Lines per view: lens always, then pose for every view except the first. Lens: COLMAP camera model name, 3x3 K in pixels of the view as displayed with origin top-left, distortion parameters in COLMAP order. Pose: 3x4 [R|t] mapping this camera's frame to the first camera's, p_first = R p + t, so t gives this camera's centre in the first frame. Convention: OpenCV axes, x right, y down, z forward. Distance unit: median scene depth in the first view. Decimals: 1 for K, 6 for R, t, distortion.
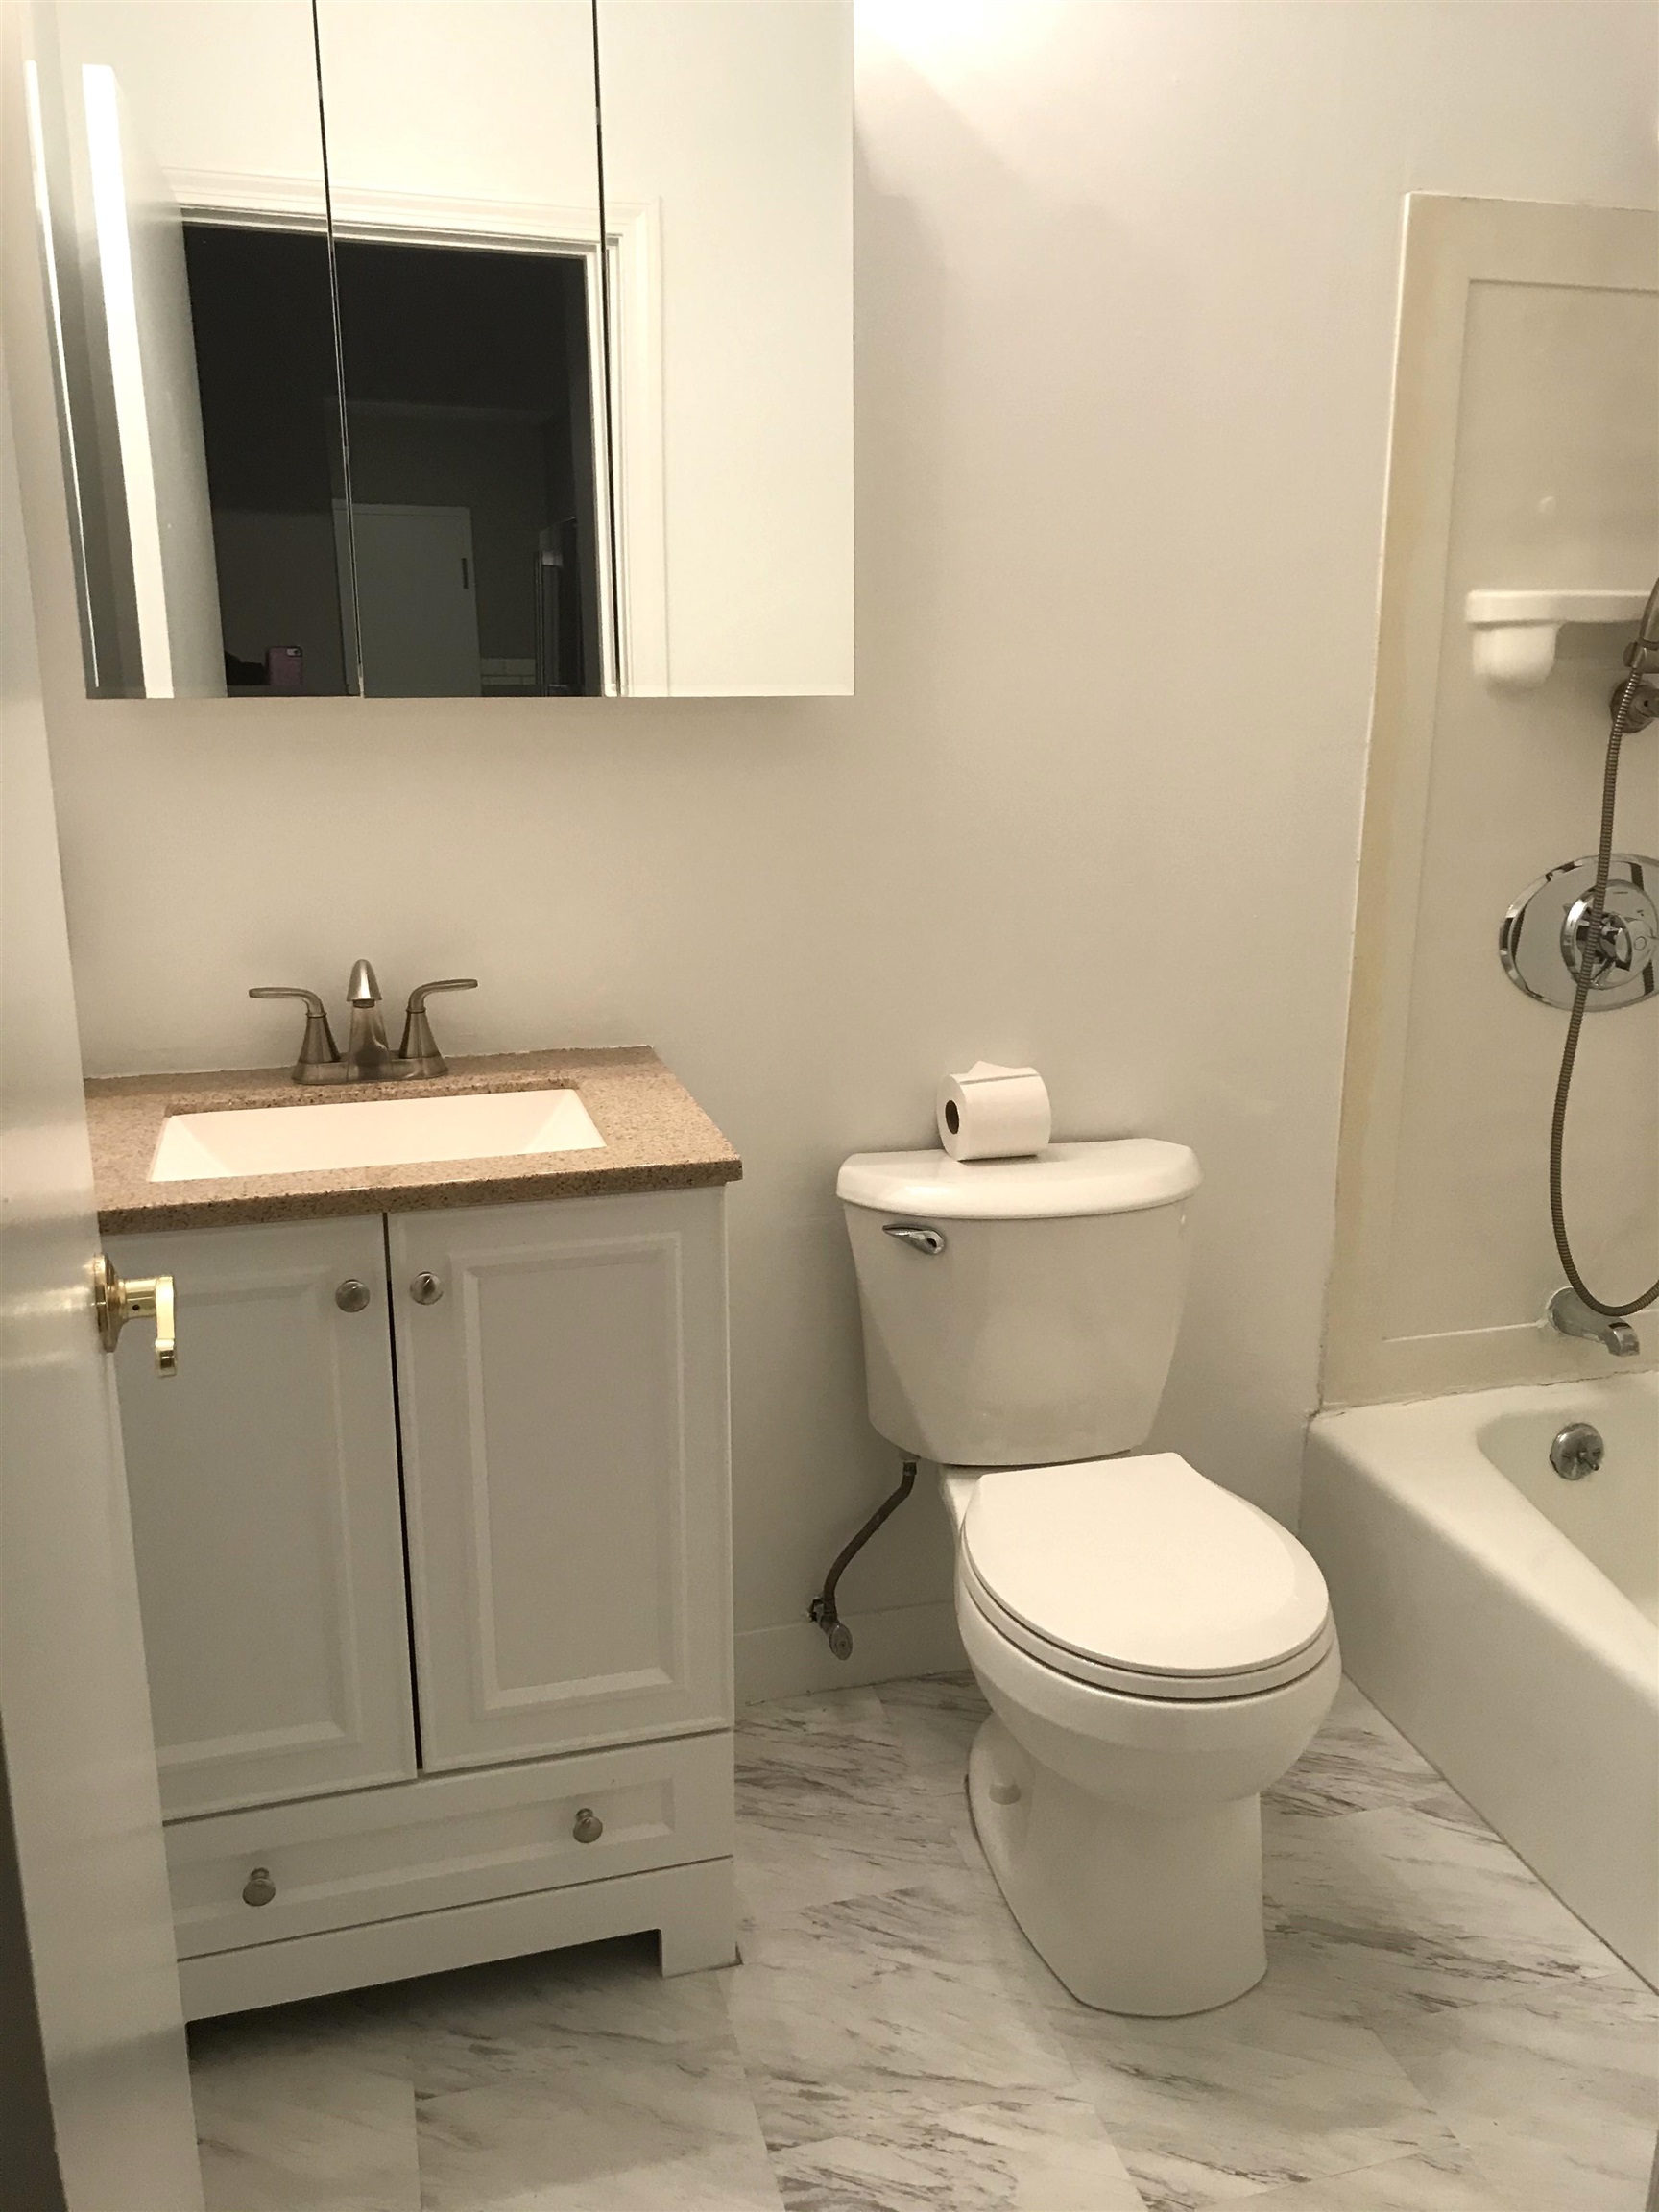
lens RADIAL K [[1820.9, 0, 861.0], [0, 1820.9, 1078.2], [0, 0, 1]] dist [0.067452, -0.122010]
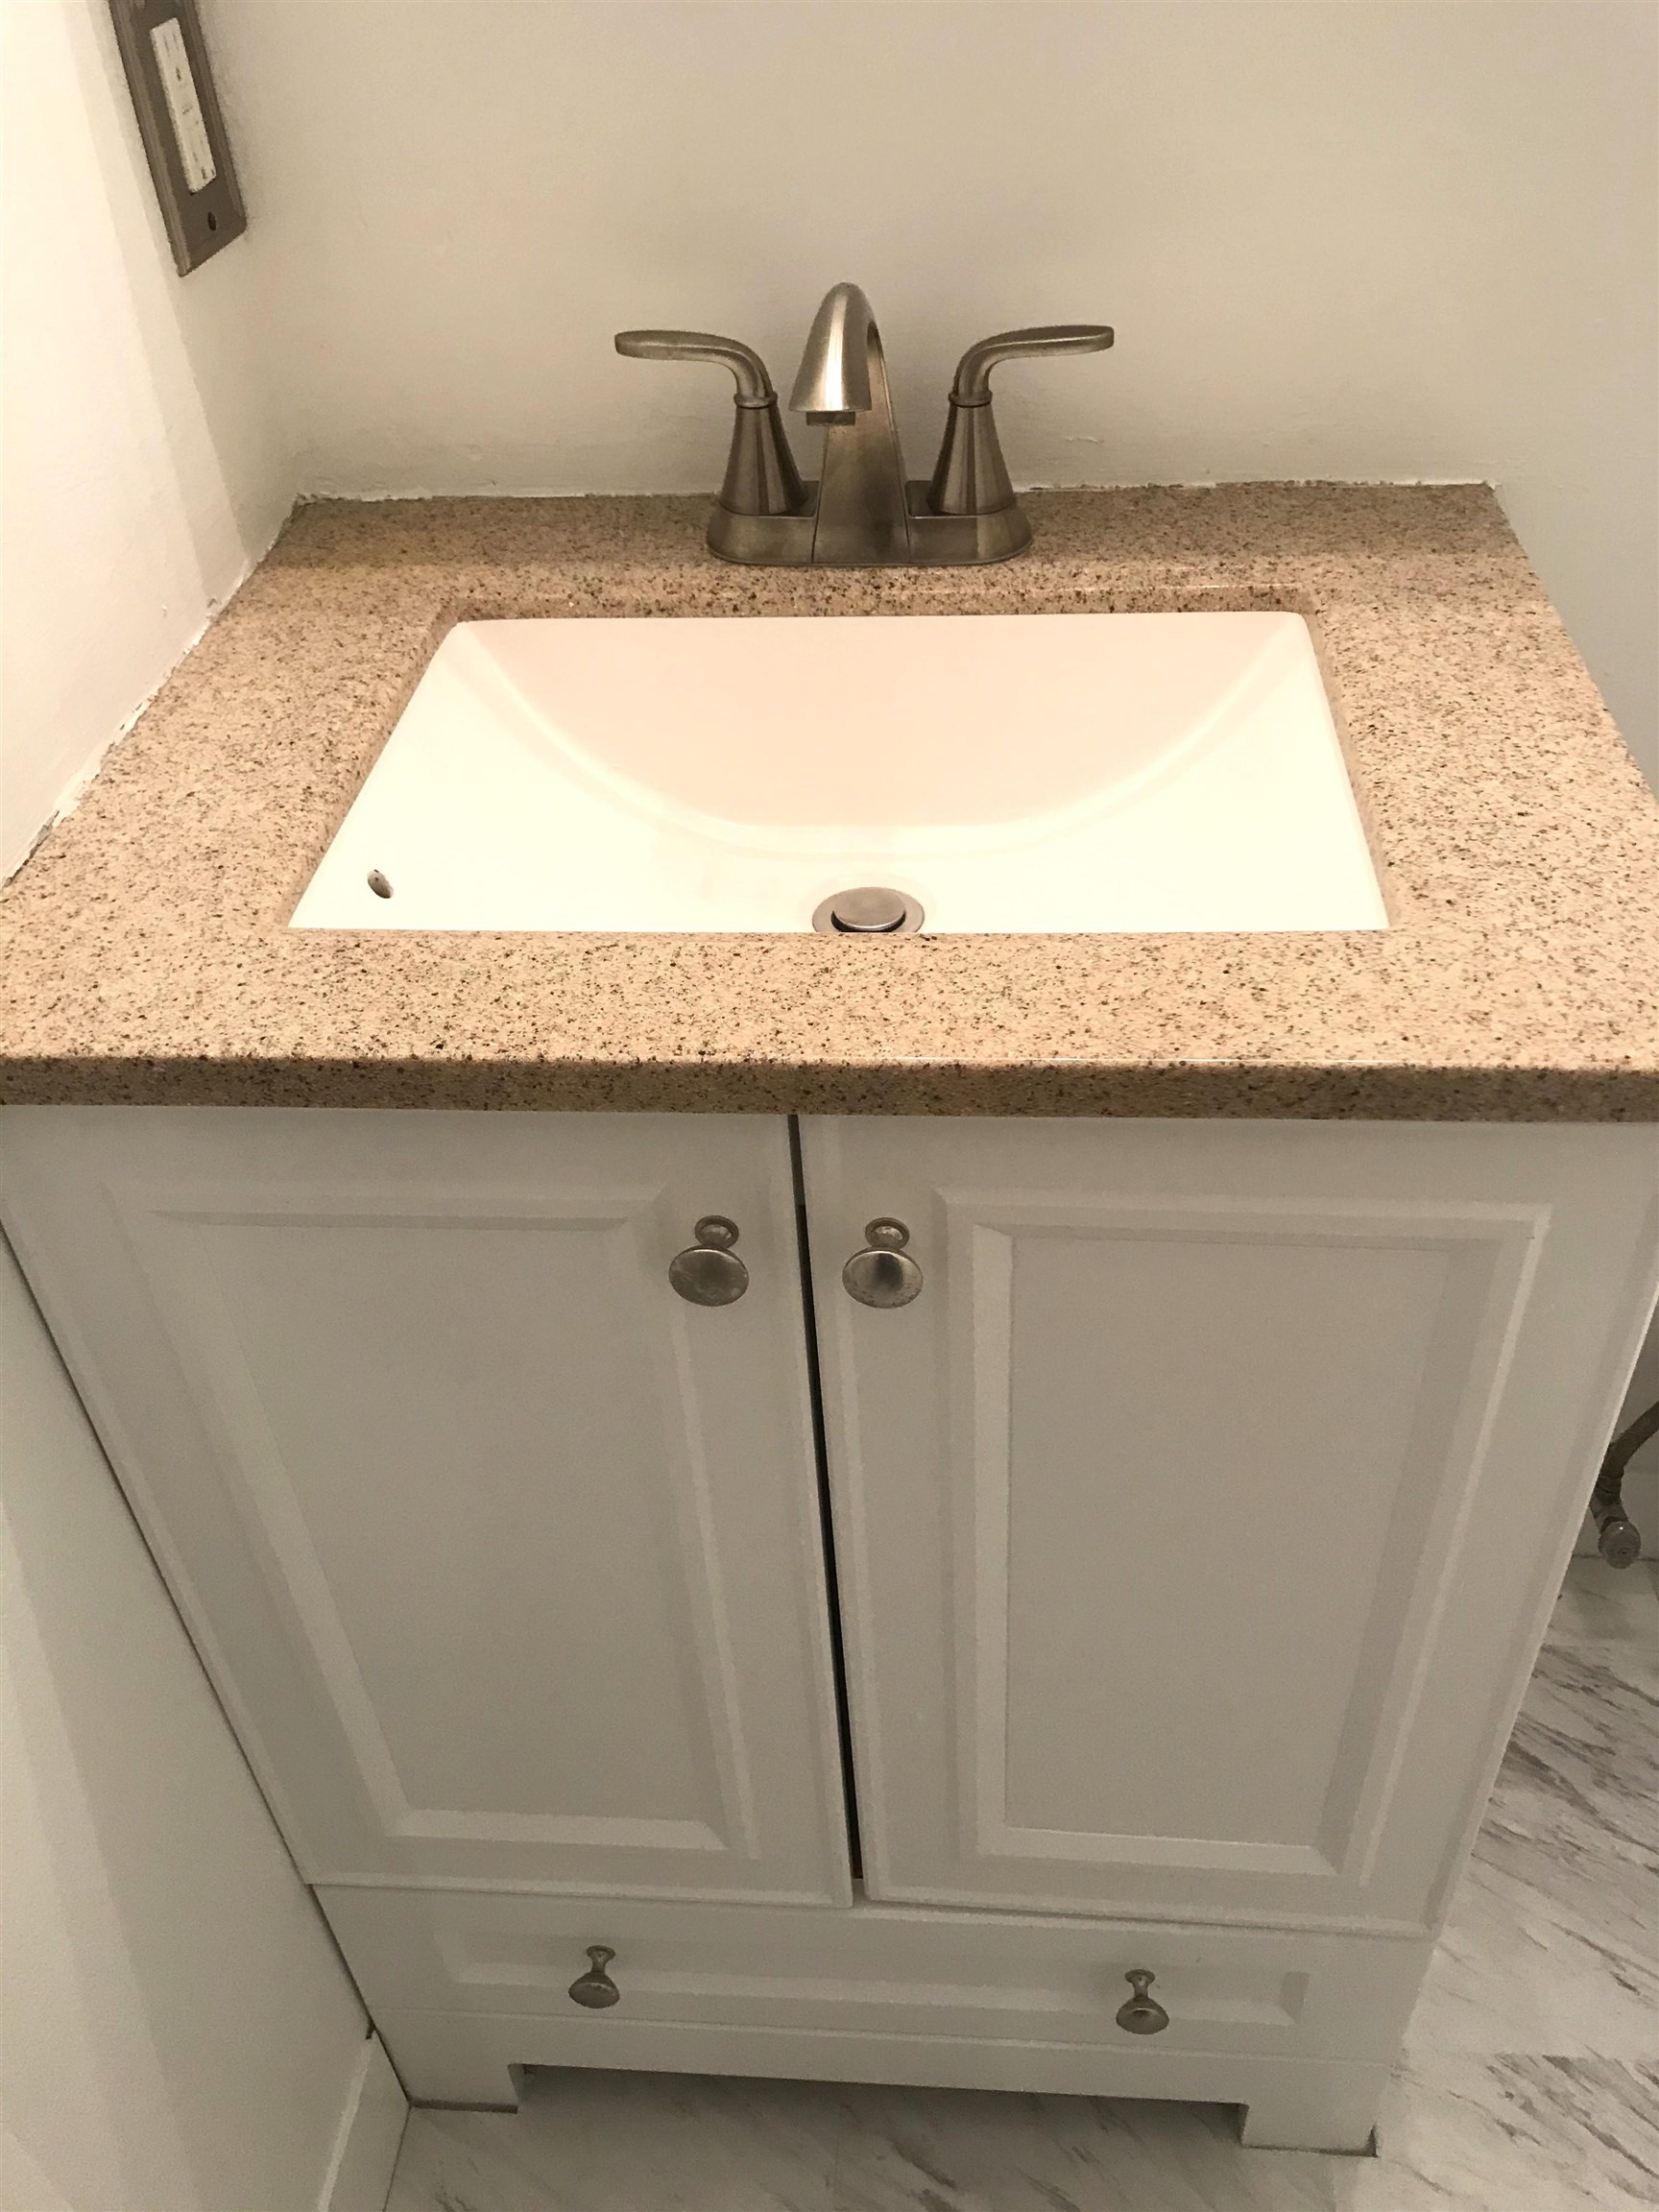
lens RADIAL K [[1820.9, 0, 861.0], [0, 1820.9, 1078.2], [0, 0, 1]] dist [0.067452, -0.122010]
pose [[0.937611, 0.187971, -0.292493, -0.111757], [-0.043157, 0.897672, 0.438546, -0.084749], [0.344997, -0.398562, 0.849780, 0.567242]]
